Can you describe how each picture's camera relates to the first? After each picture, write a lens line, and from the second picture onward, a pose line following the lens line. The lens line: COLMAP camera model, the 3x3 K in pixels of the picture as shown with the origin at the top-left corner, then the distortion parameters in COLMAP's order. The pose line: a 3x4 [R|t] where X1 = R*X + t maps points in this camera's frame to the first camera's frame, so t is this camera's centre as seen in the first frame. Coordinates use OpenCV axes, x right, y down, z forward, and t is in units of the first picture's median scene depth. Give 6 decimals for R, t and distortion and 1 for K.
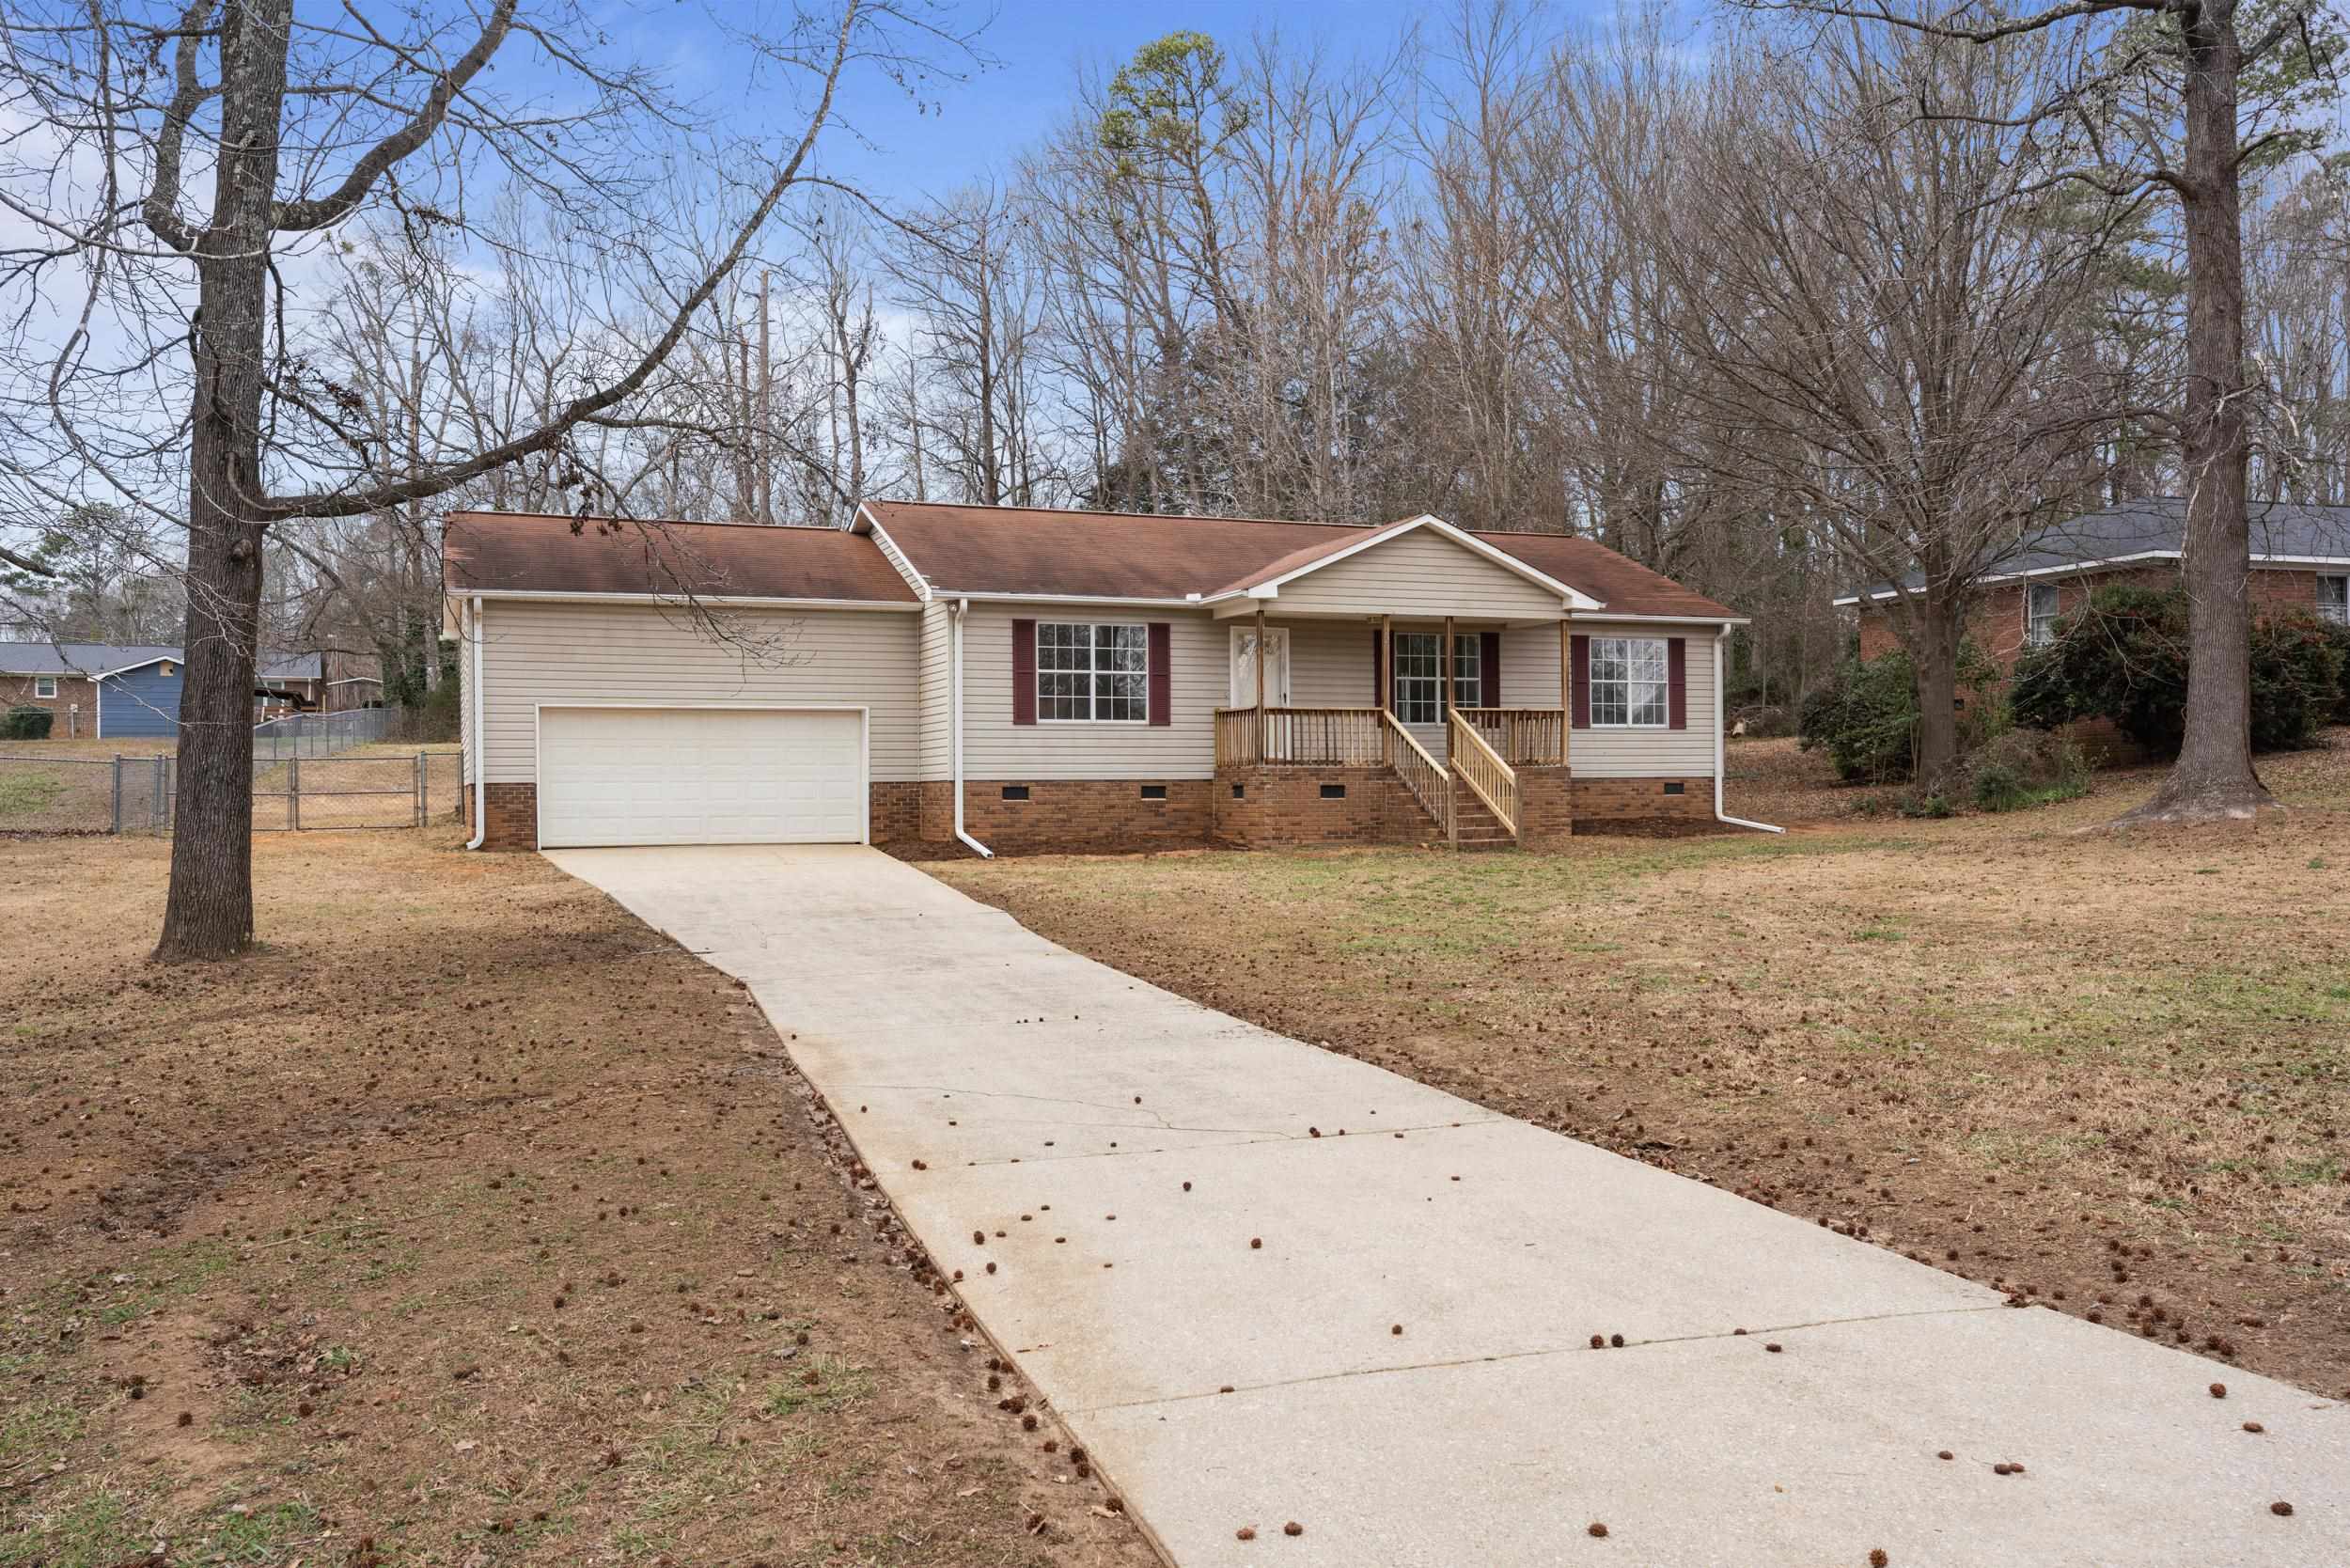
lens RADIAL K [[1825.2, 0, 1175.0], [0, 1825.2, 784.0], [0, 0, 1]] dist [-0.006003, 0.001789]
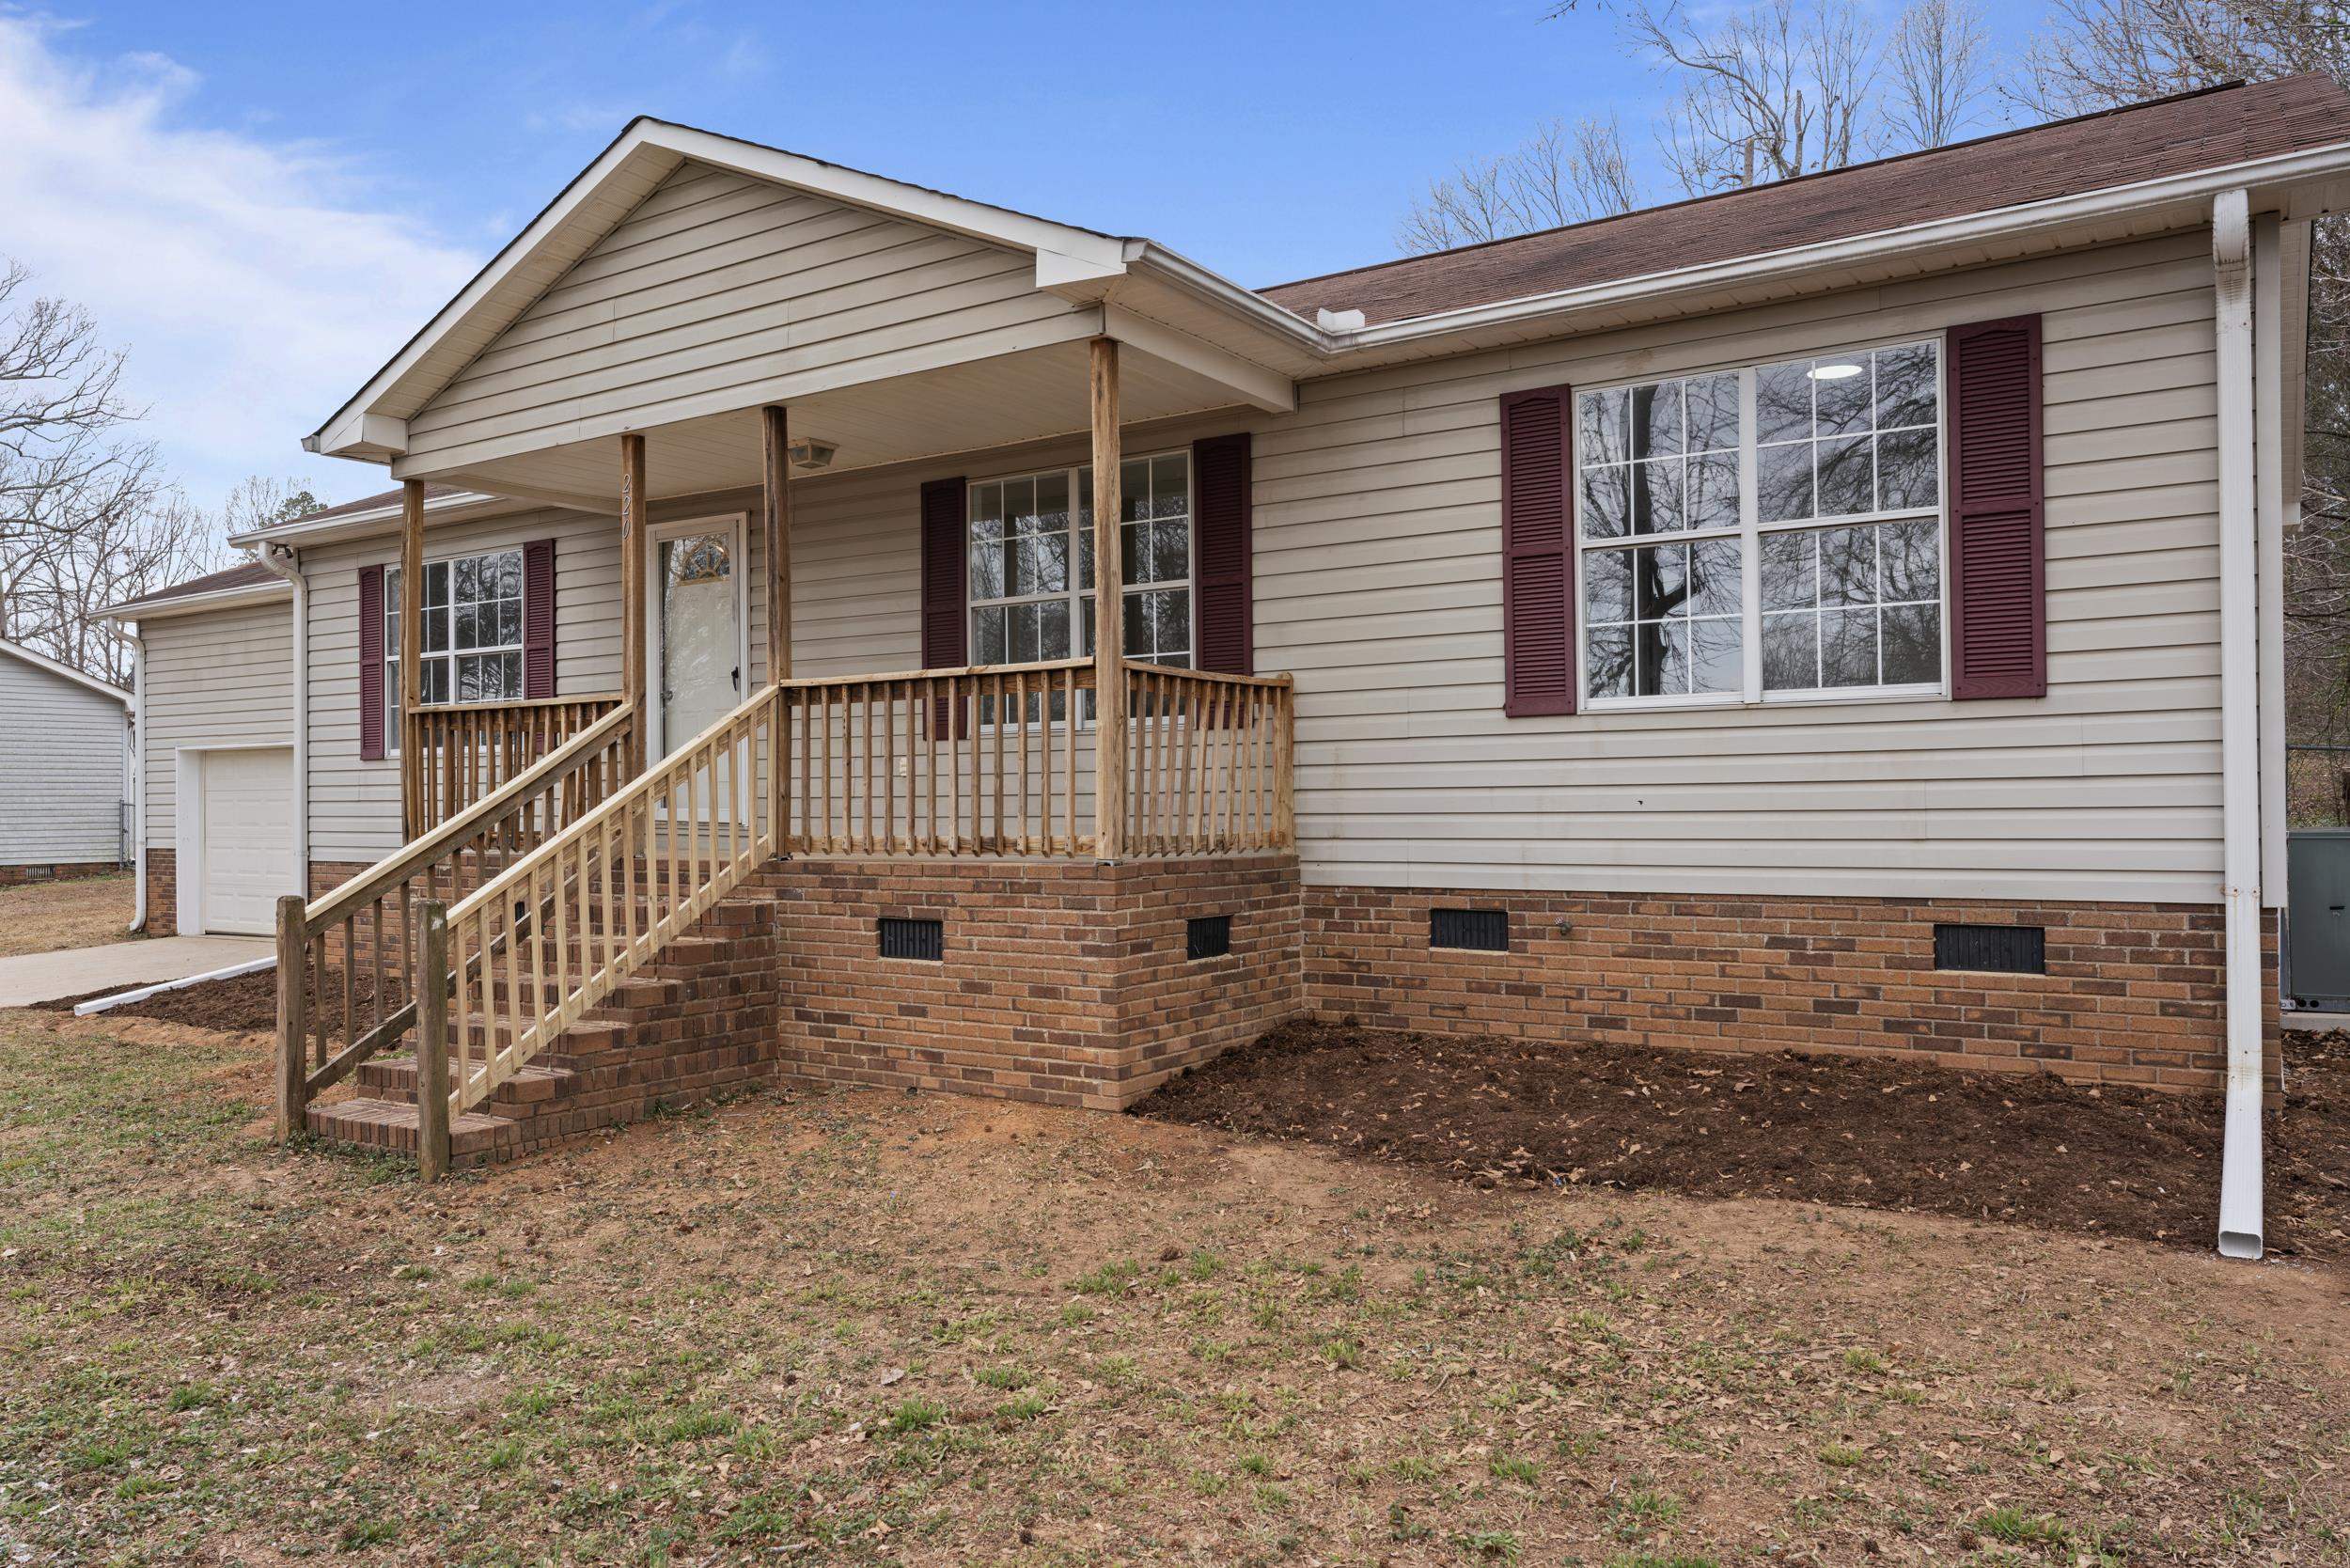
lens RADIAL K [[1643.2, 0, 1175.0], [0, 1643.2, 784.0], [0, 0, 1]] dist [-0.006355, -0.000153]
pose [[0.576293, -0.006926, -0.817214, 0.437894], [0.007555, 0.999967, -0.003147, -0.021609], [0.817208, -0.004361, 0.576326, 0.887956]]
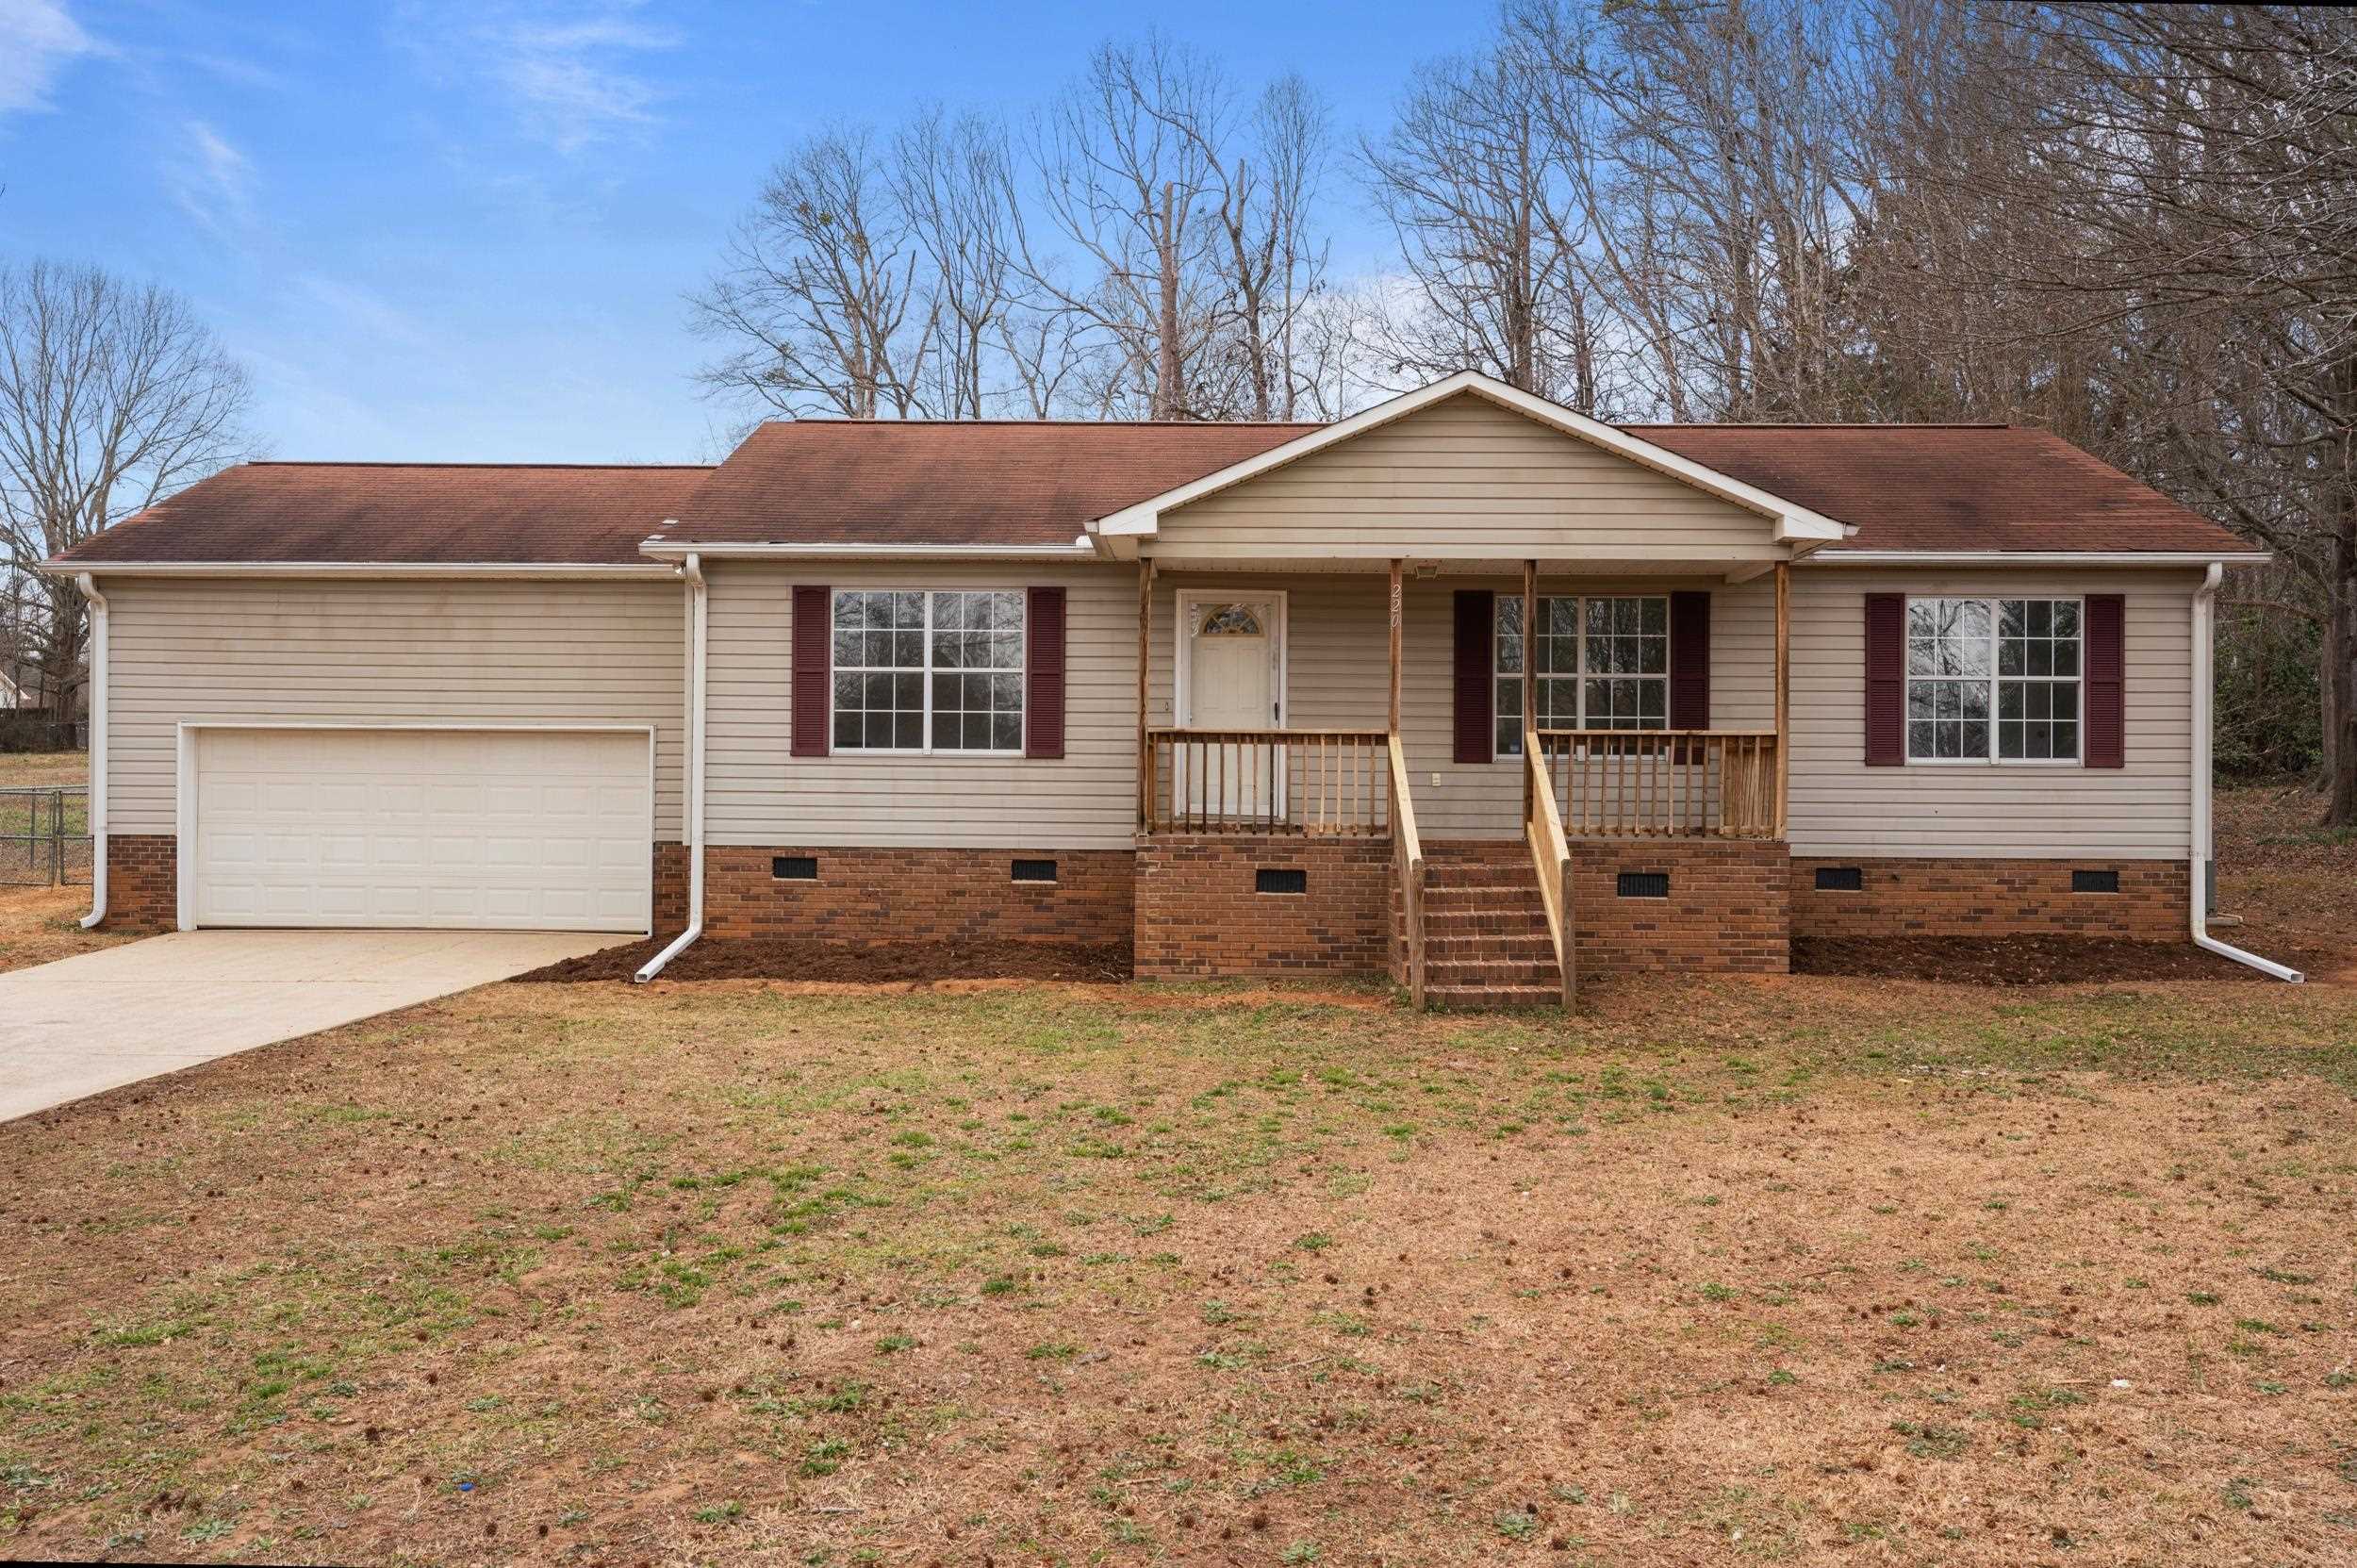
lens RADIAL K [[1970.5, 0, 1178.5], [0, 1970.5, 784.0], [0, 0, 1]] dist [-0.004413, 0.005726]
pose [[0.921046, 0.012631, -0.389250, 0.282592], [-0.014438, 0.999894, -0.001718, -0.023259], [0.389187, 0.007203, 0.921131, 0.424248]]
